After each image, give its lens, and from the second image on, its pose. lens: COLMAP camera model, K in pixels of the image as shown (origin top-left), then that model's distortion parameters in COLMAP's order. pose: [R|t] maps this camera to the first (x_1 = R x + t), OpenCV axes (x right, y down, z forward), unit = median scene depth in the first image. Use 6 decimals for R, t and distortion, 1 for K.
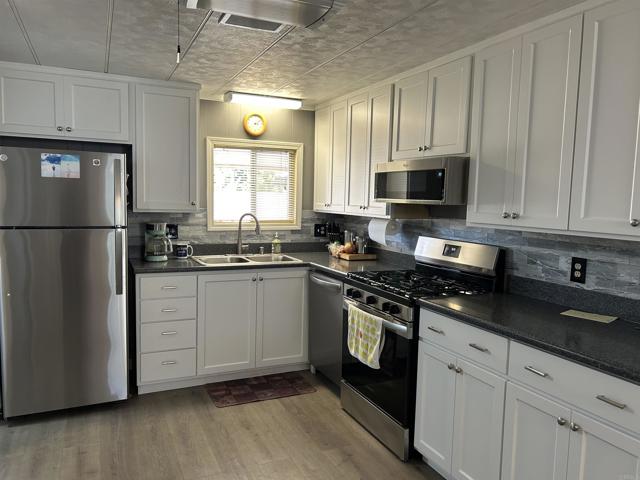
lens RADIAL K [[481.2, 0, 322.6], [0, 481.2, 239.4], [0, 0, 1]] dist [0.044640, -0.042242]
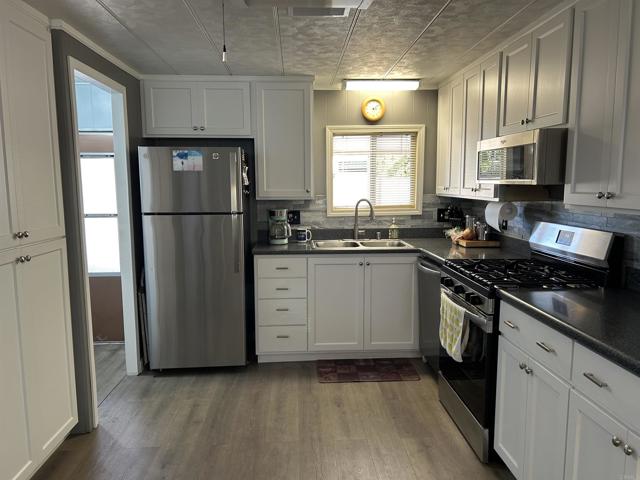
lens RADIAL K [[481.2, 0, 320.5], [0, 481.2, 241.5], [0, 0, 1]] dist [0.044640, -0.042242]
pose [[0.931453, 0.015181, -0.363544, 0.159253], [-0.003393, 0.999448, 0.033042, 0.002927], [0.363845, -0.029544, 0.930991, 0.024901]]
